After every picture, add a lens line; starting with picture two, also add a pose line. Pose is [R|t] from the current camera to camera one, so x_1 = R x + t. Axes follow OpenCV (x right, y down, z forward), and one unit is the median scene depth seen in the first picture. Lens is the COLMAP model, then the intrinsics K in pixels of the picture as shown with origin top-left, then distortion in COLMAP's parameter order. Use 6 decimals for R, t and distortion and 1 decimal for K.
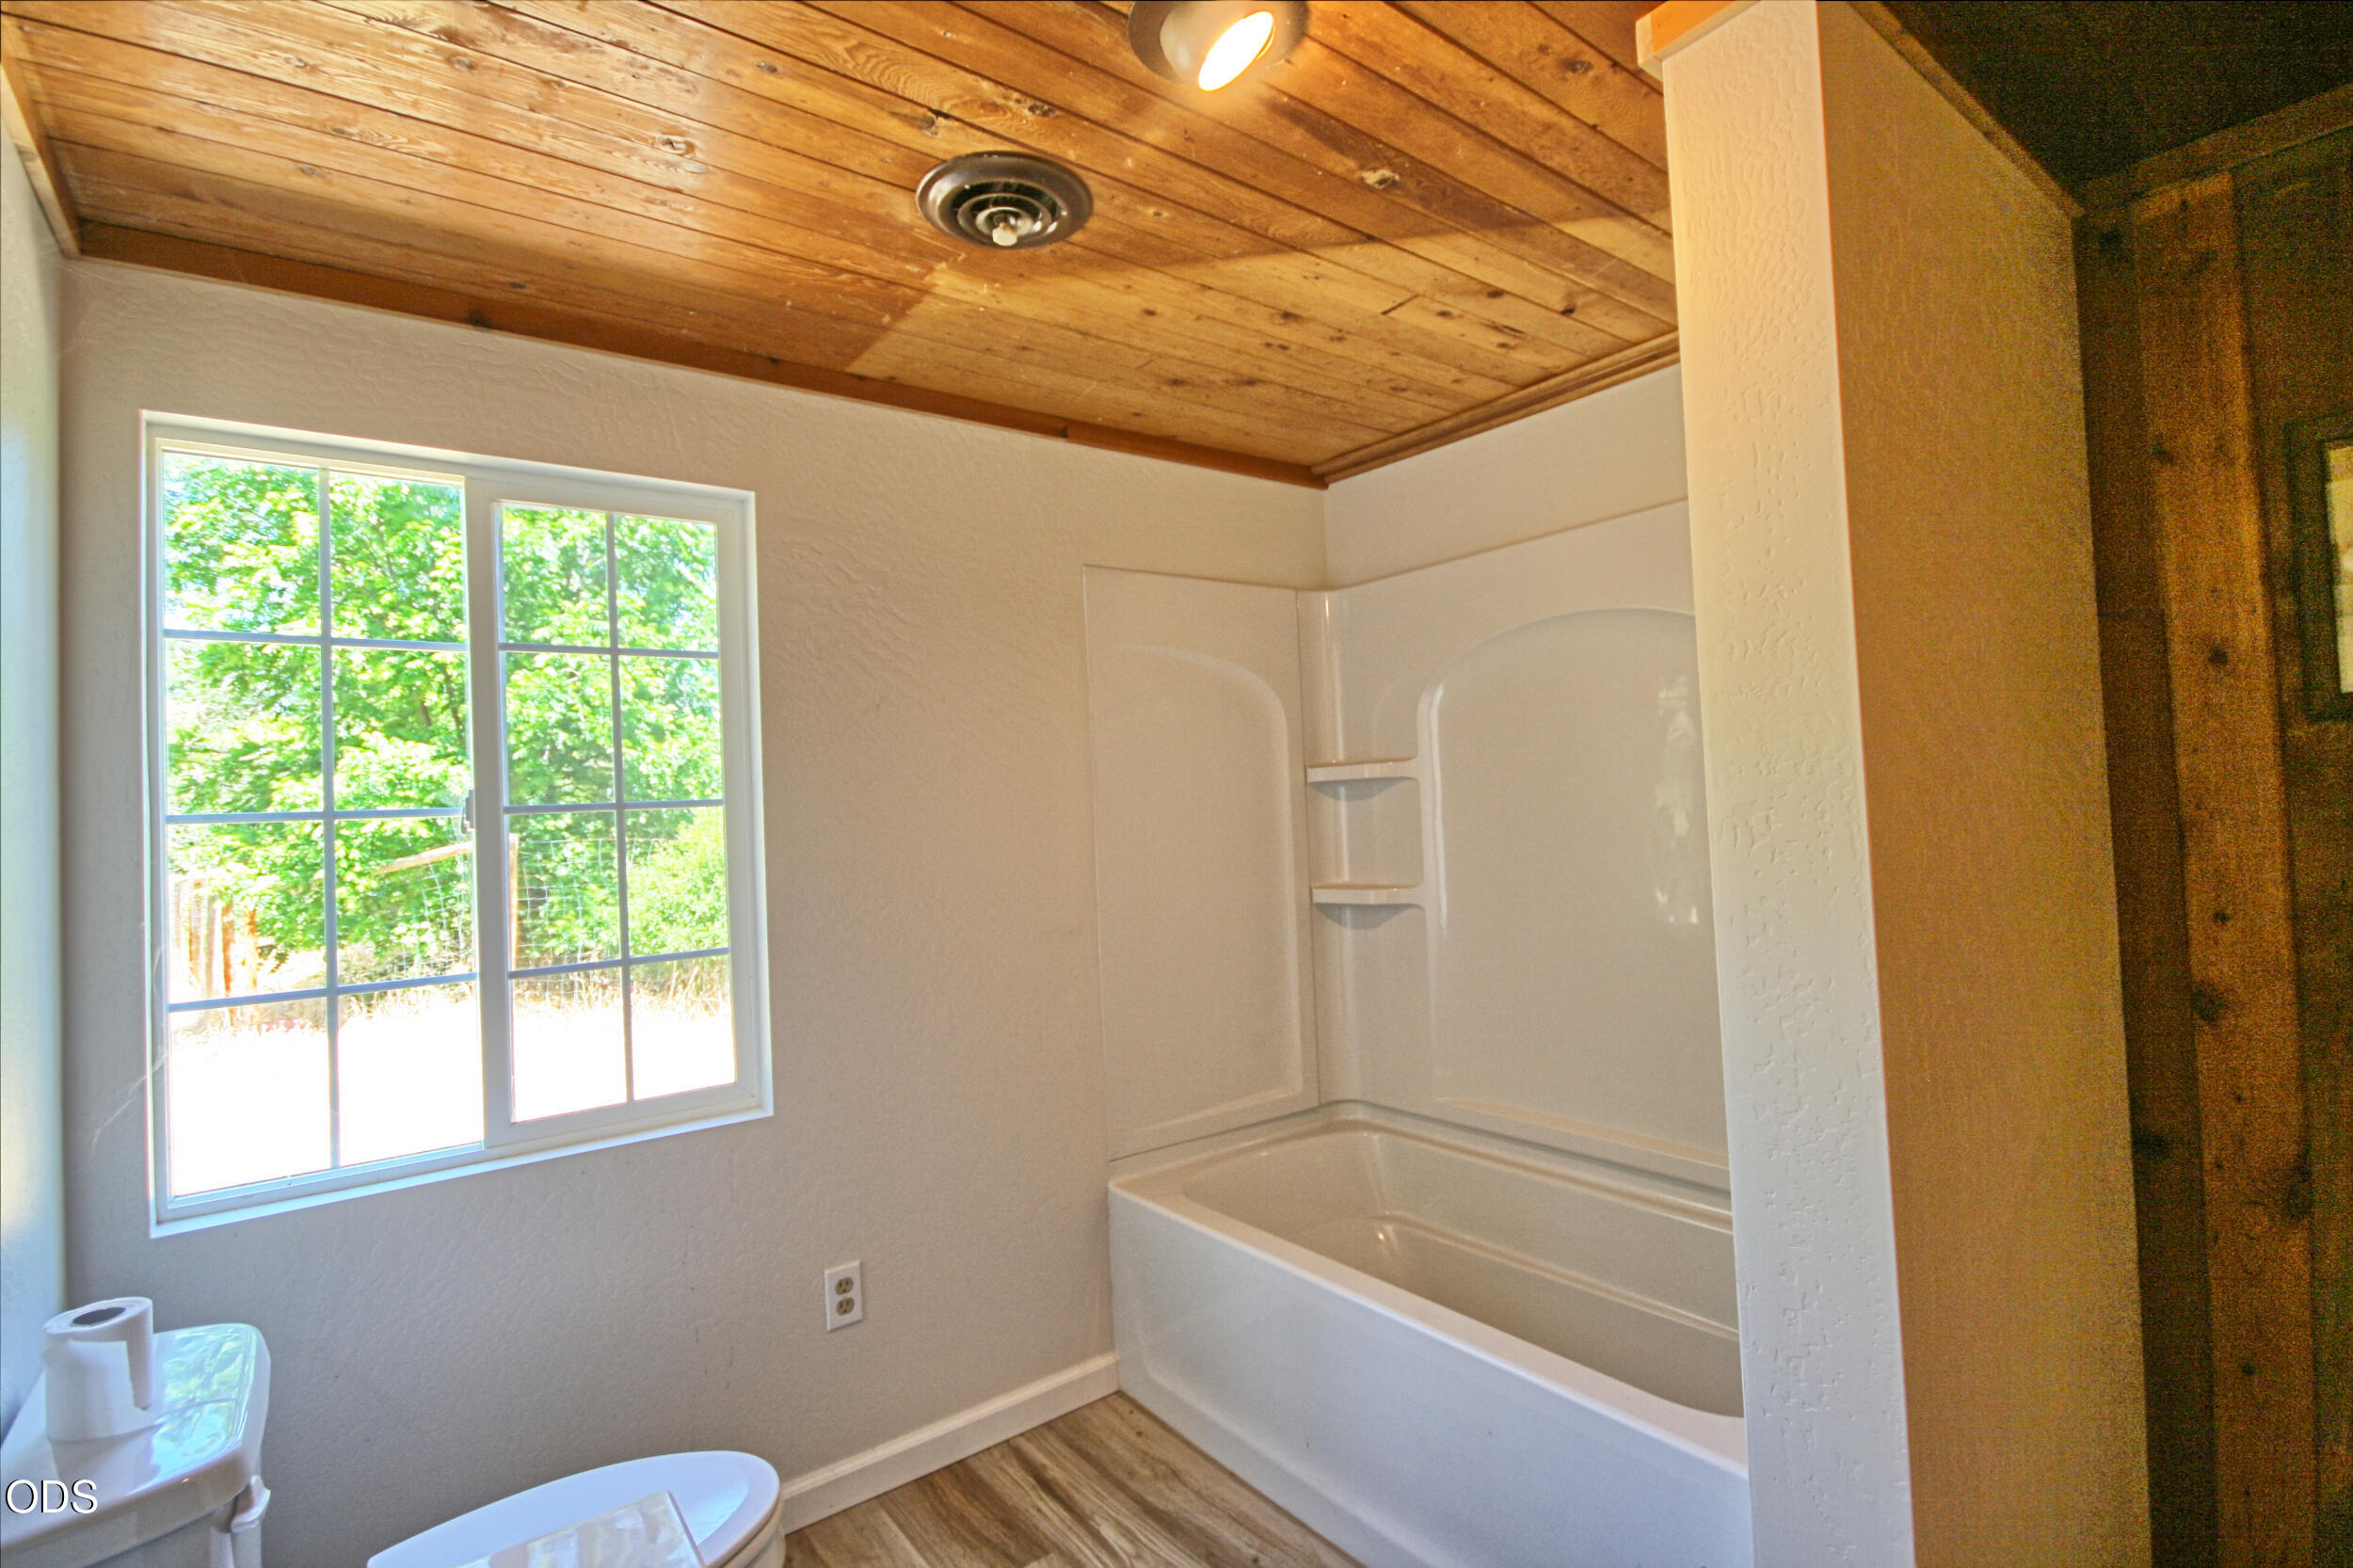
lens RADIAL K [[1091.3, 0, 1178.6], [0, 1091.3, 777.5], [0, 0, 1]] dist [-0.005459, 0.000576]
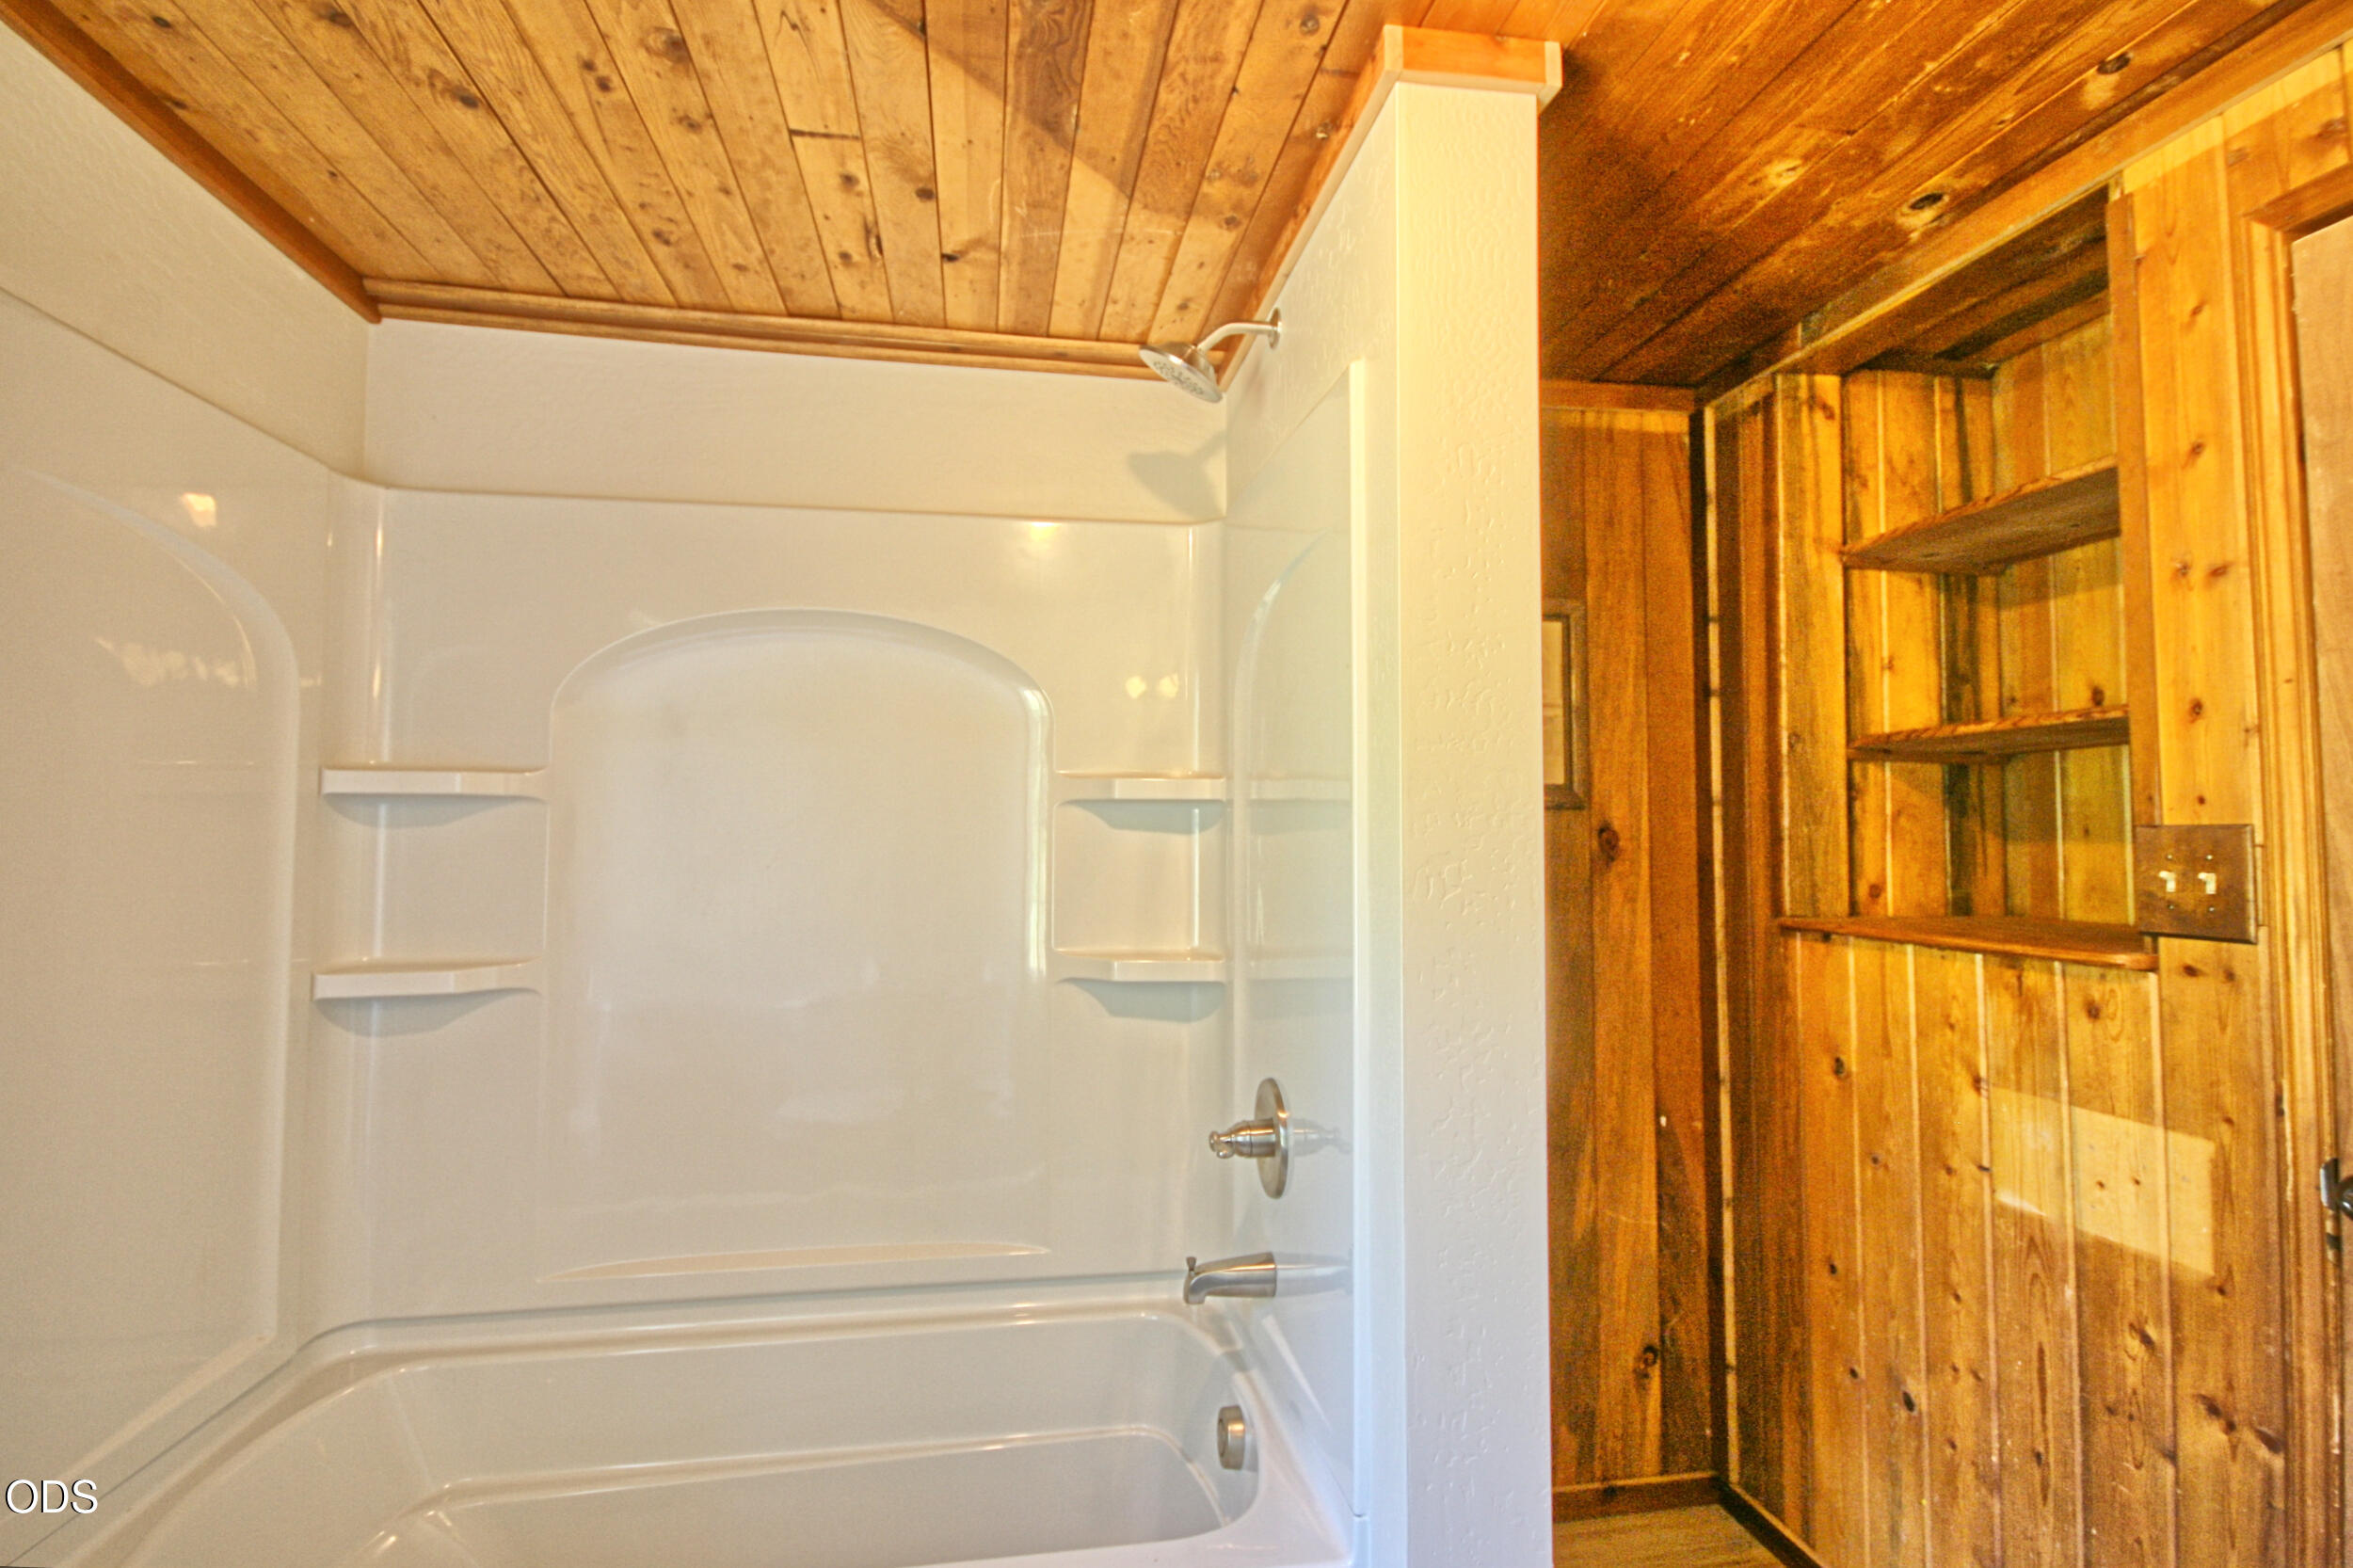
lens RADIAL K [[1154.5, 0, 1178.6], [0, 1154.5, 778.0], [0, 0, 1]] dist [0.000229, 0.000403]
pose [[0.463262, 0.088115, 0.881830, -0.233460], [-0.050578, 0.996052, -0.072957, 0.019835], [-0.884777, -0.010803, 0.465890, 0.324173]]
